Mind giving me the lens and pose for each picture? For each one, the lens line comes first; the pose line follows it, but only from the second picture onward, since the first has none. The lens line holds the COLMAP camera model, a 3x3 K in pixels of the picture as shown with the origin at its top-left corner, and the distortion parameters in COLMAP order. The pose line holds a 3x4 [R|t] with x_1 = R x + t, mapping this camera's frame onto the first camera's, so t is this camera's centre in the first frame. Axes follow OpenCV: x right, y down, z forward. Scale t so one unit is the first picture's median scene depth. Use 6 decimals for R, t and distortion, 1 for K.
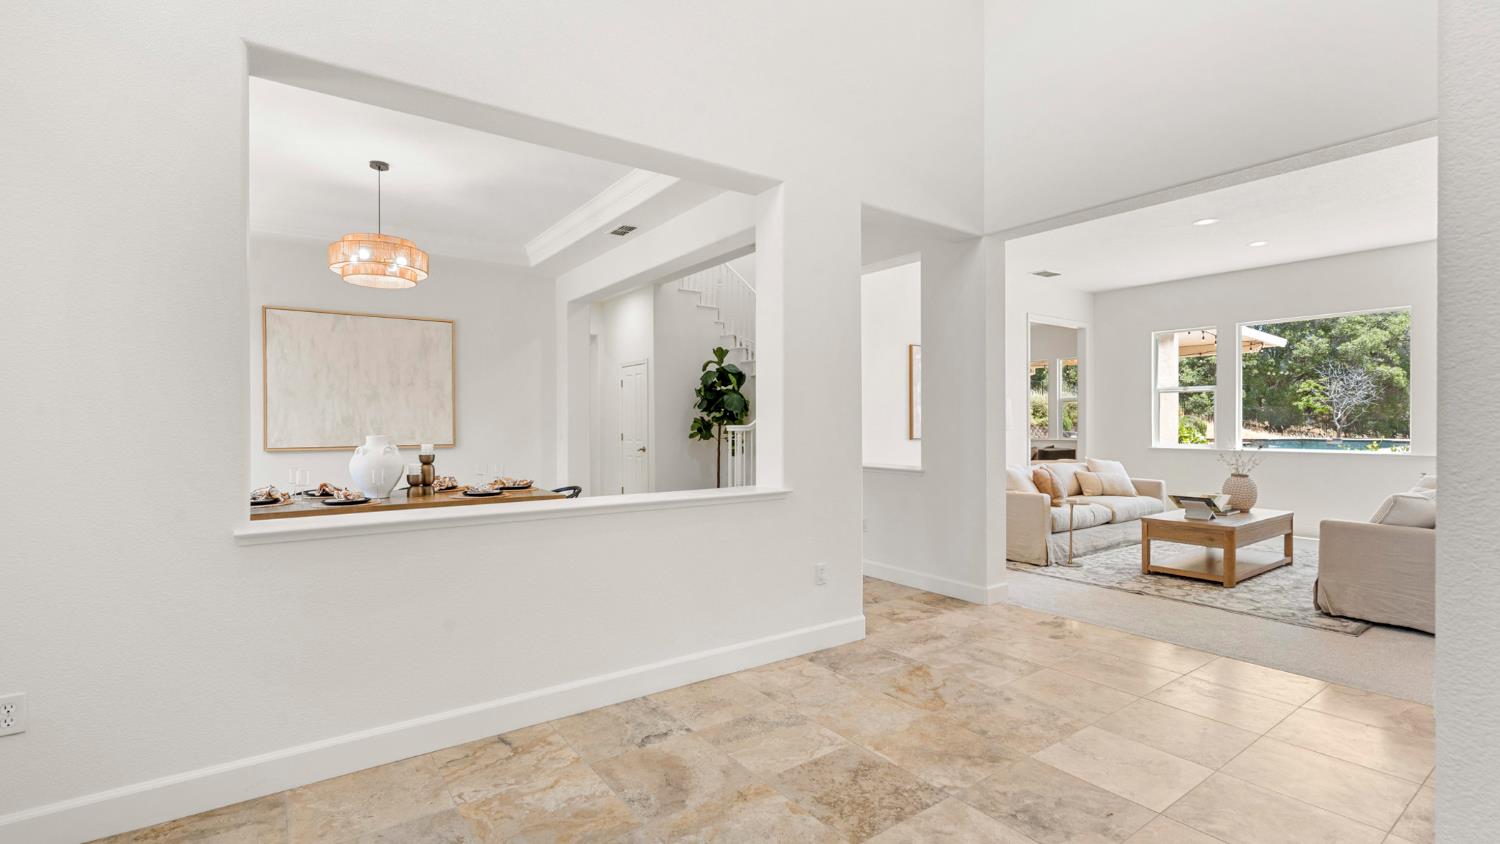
lens RADIAL K [[675.6, 0, 745.1], [0, 675.6, 424.8], [0, 0, 1]] dist [-0.004013, 0.002697]
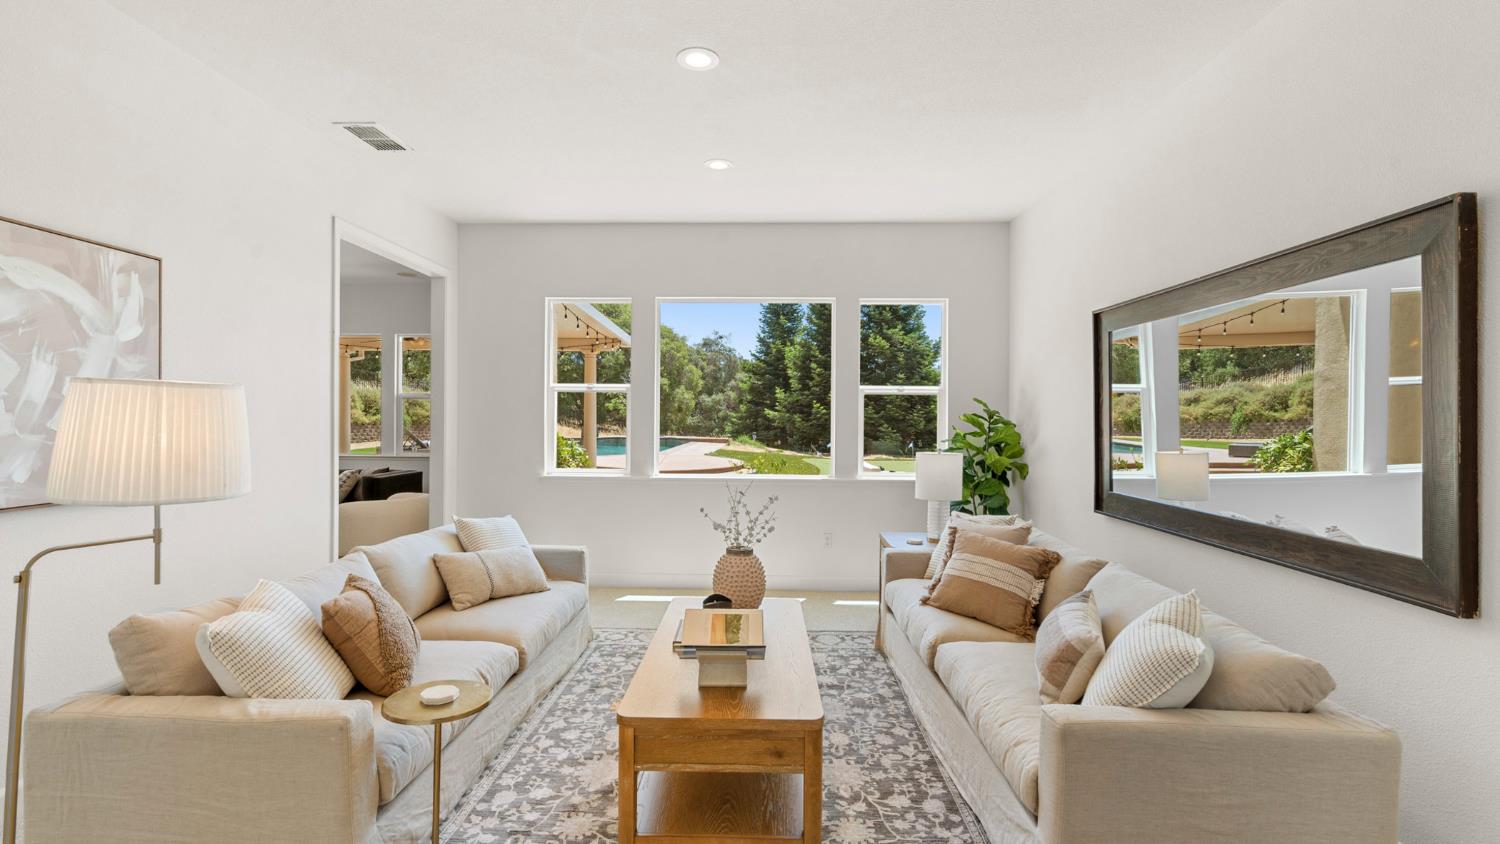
lens RADIAL K [[675.6, 0, 721.0], [0, 675.6, 413.0], [0, 0, 1]] dist [-0.004013, 0.002697]
pose [[0.633270, 0.012071, 0.773837, 0.260870], [-0.004912, 0.999921, -0.011578, -0.023540], [-0.773915, 0.003531, 0.633280, 0.568257]]
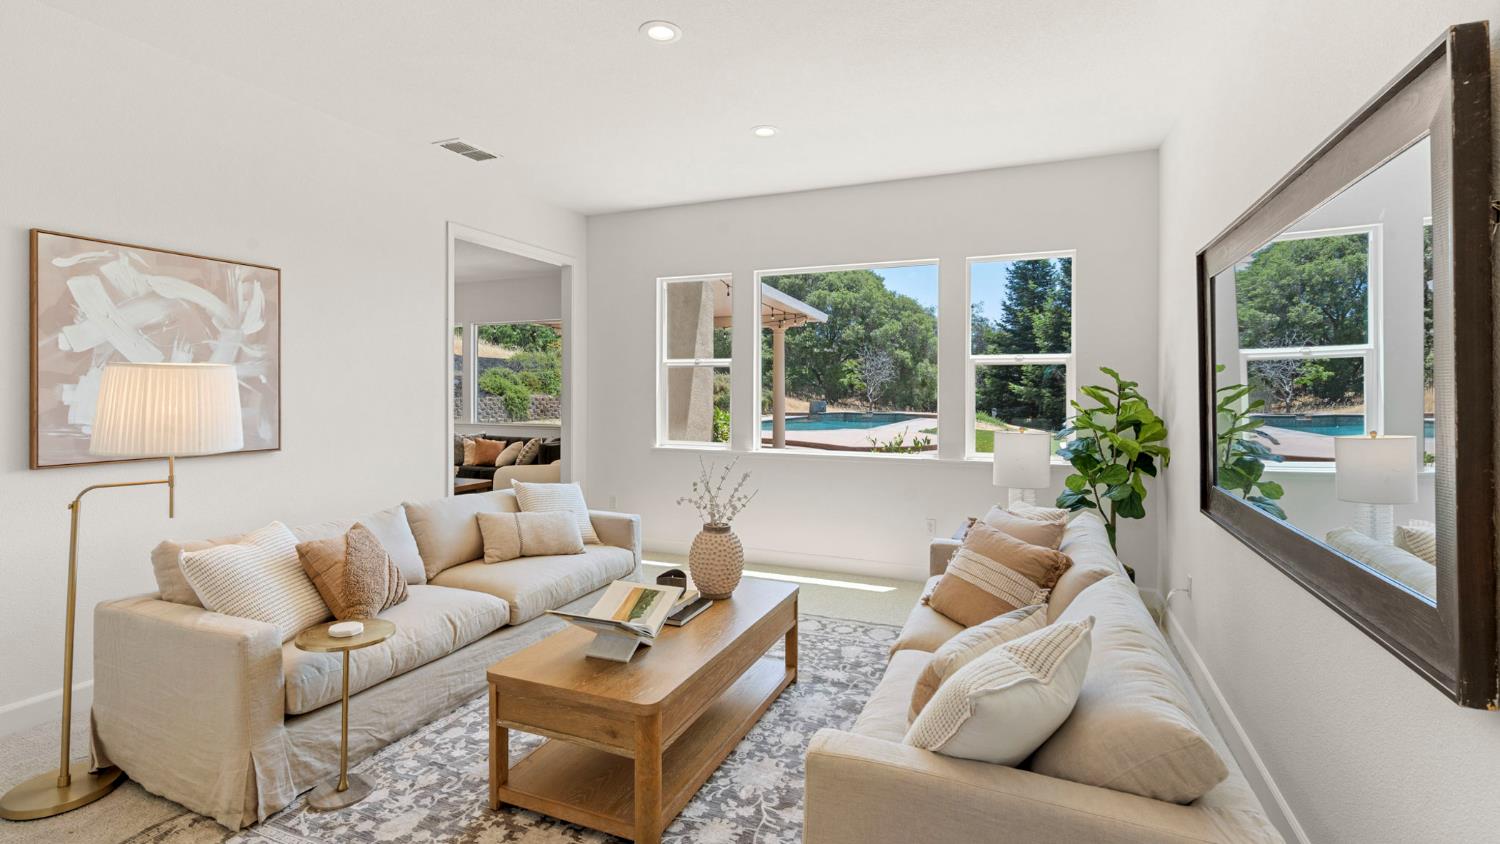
lens RADIAL K [[675.6, 0, 730.4], [0, 675.6, 387.3], [0, 0, 1]] dist [-0.004013, 0.002697]
pose [[0.869875, 0.009427, 0.493183, 0.409843], [-0.004328, 0.999925, -0.011480, -0.023097], [-0.493254, 0.007852, 0.869850, 0.457062]]
